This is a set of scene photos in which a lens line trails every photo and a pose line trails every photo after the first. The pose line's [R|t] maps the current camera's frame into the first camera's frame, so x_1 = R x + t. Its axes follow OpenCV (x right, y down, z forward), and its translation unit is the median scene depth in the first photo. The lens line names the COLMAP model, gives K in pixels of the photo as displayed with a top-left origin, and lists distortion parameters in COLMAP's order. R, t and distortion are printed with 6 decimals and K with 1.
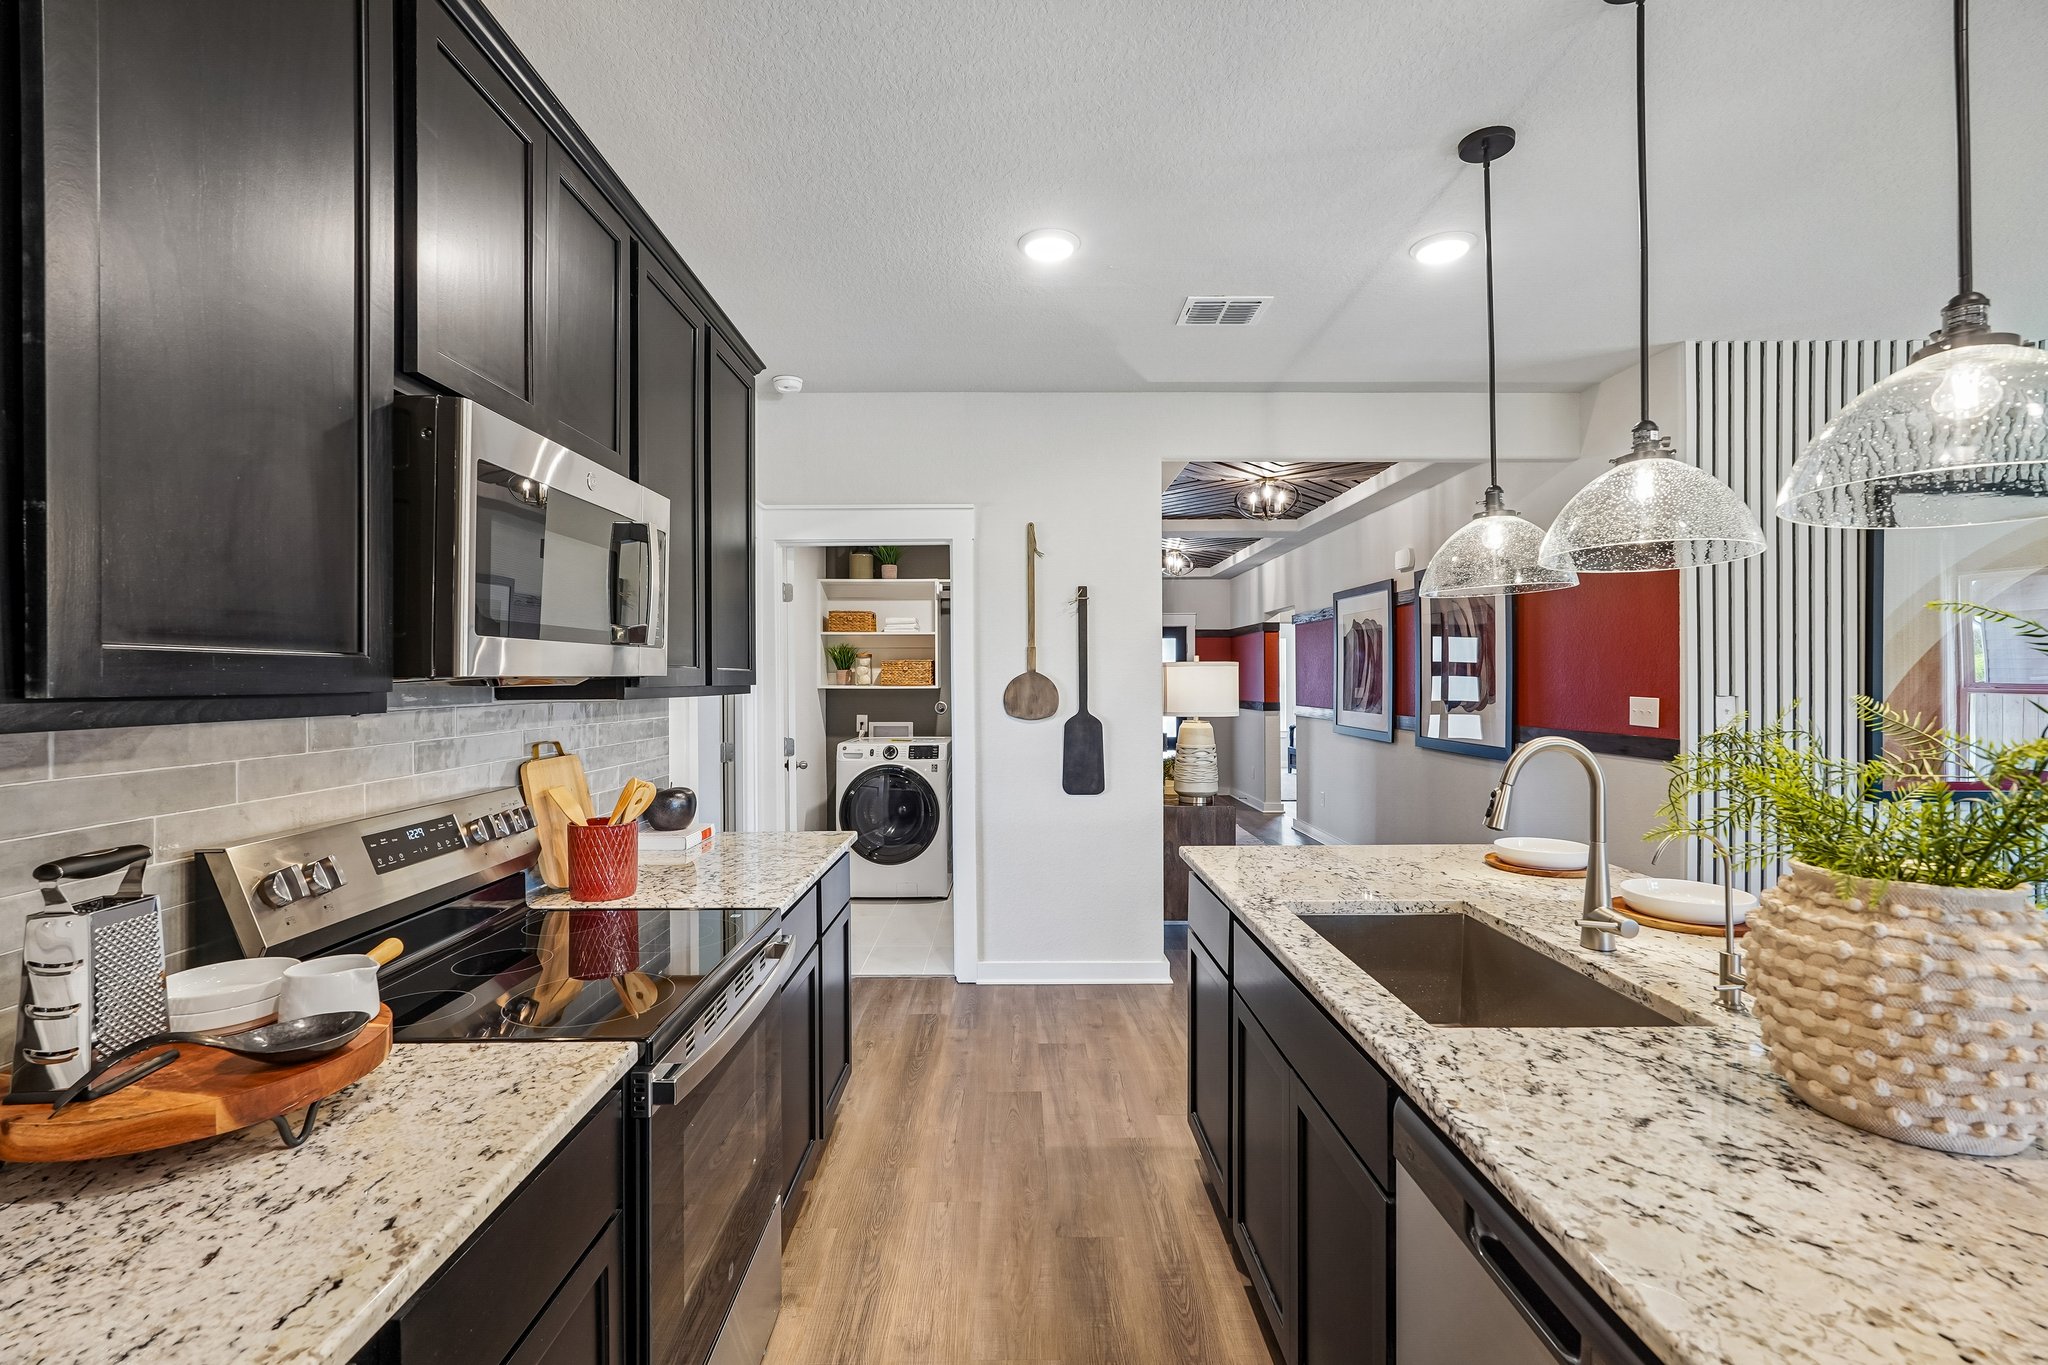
lens RADIAL K [[922.7, 0, 1024.0], [0, 922.7, 682.5], [0, 0, 1]] dist [0.001085, 0.000250]
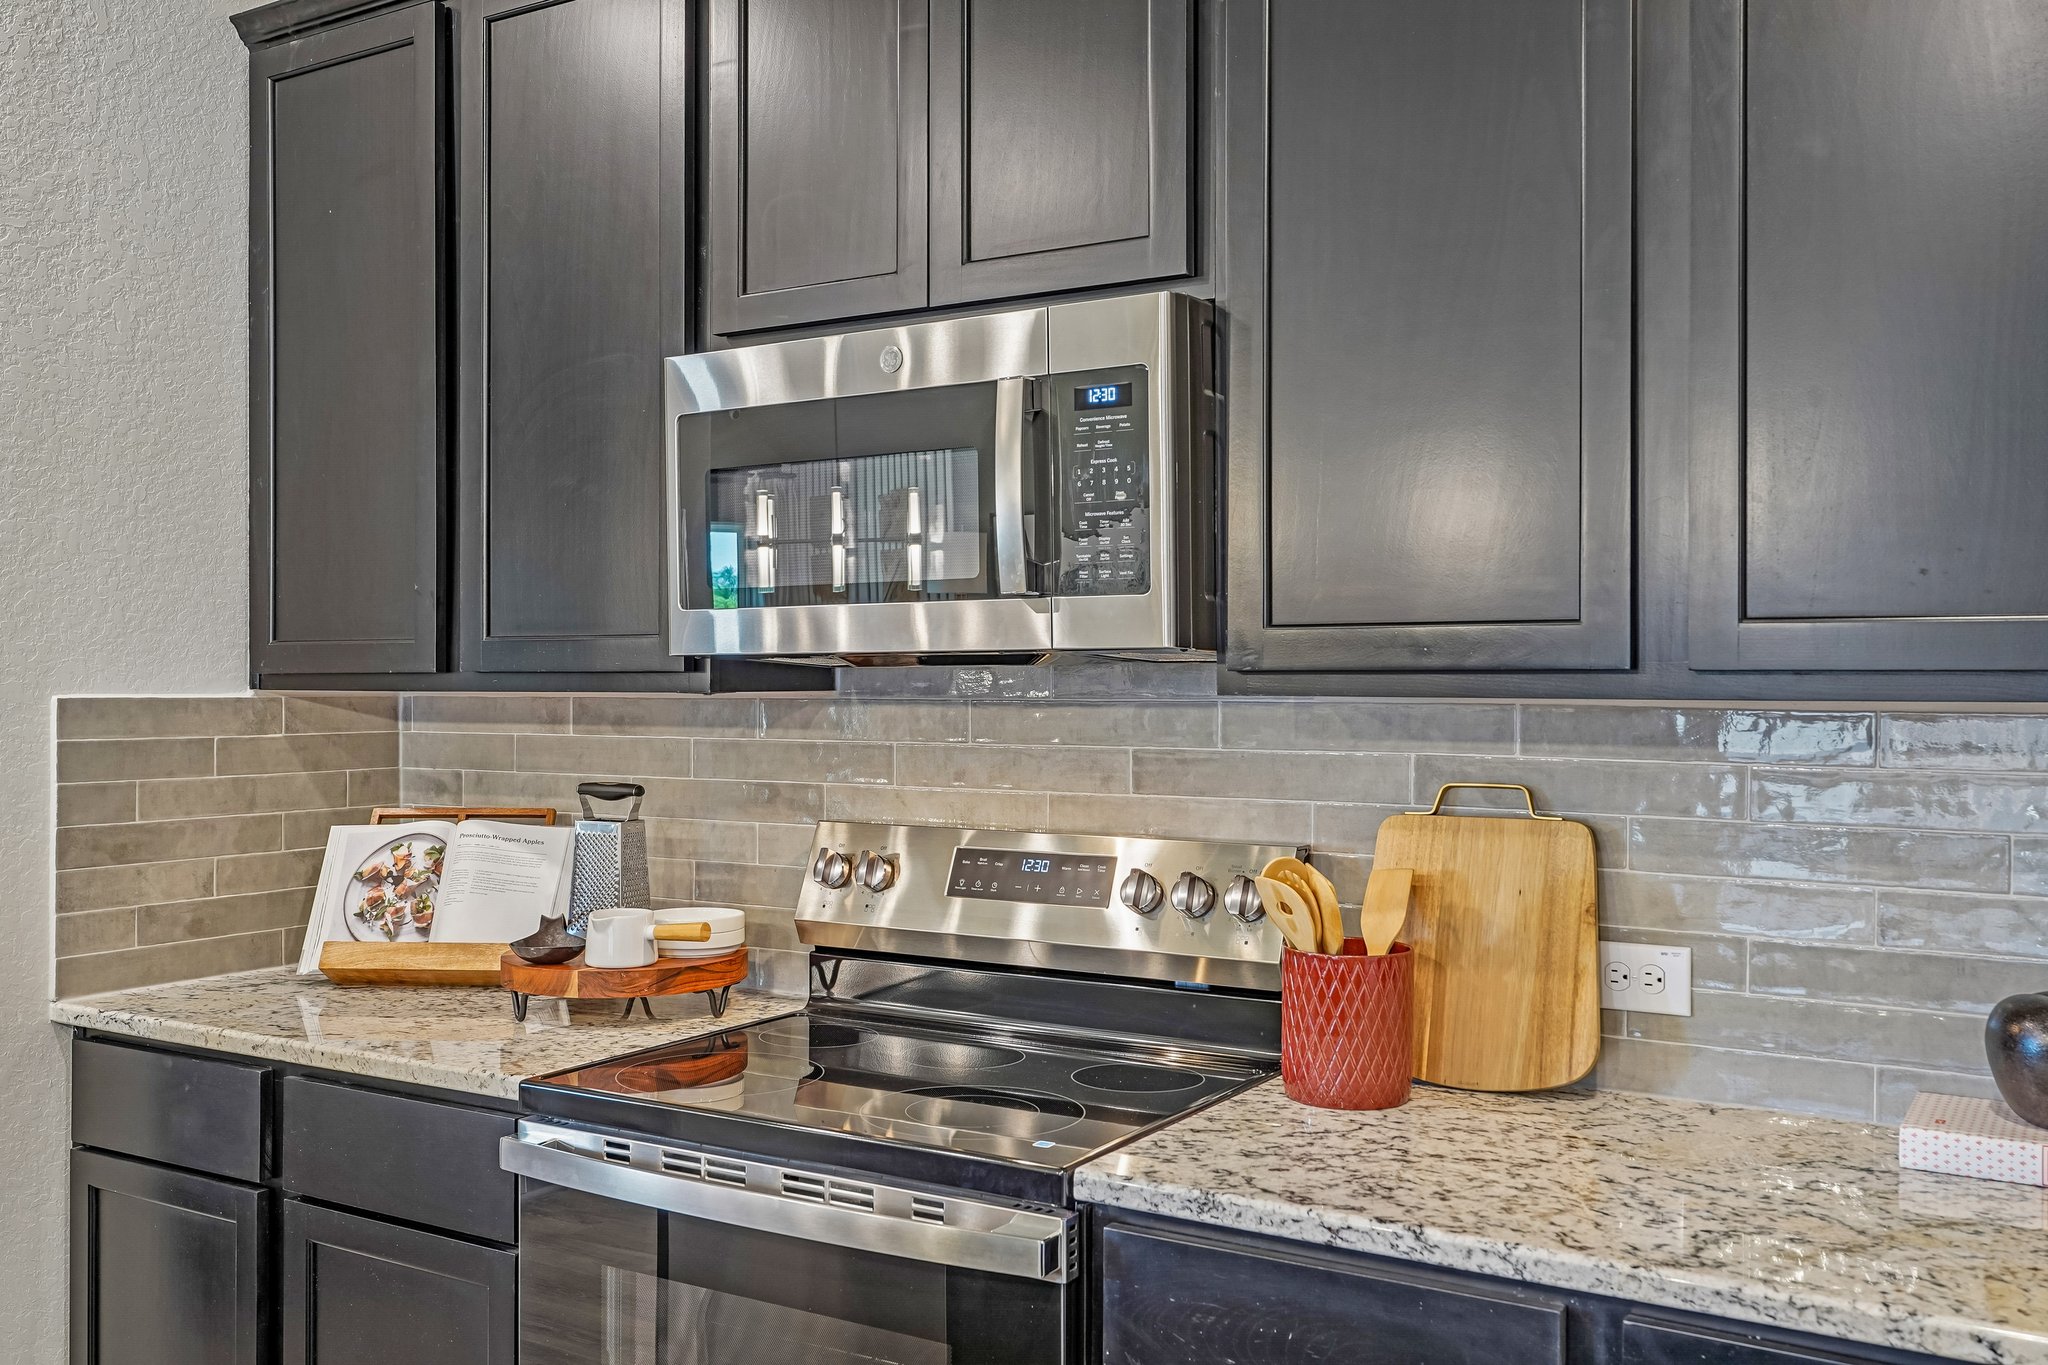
lens RADIAL K [[1785.3, 0, 1024.0], [0, 1785.3, 682.5], [0, 0, 1]] dist [-0.000977, -0.000579]
pose [[-0.530539, -0.001390, -0.847659, 0.673202], [-0.005690, 0.999982, 0.001921, 0.016145], [0.847641, 0.005843, -0.530538, 2.087144]]
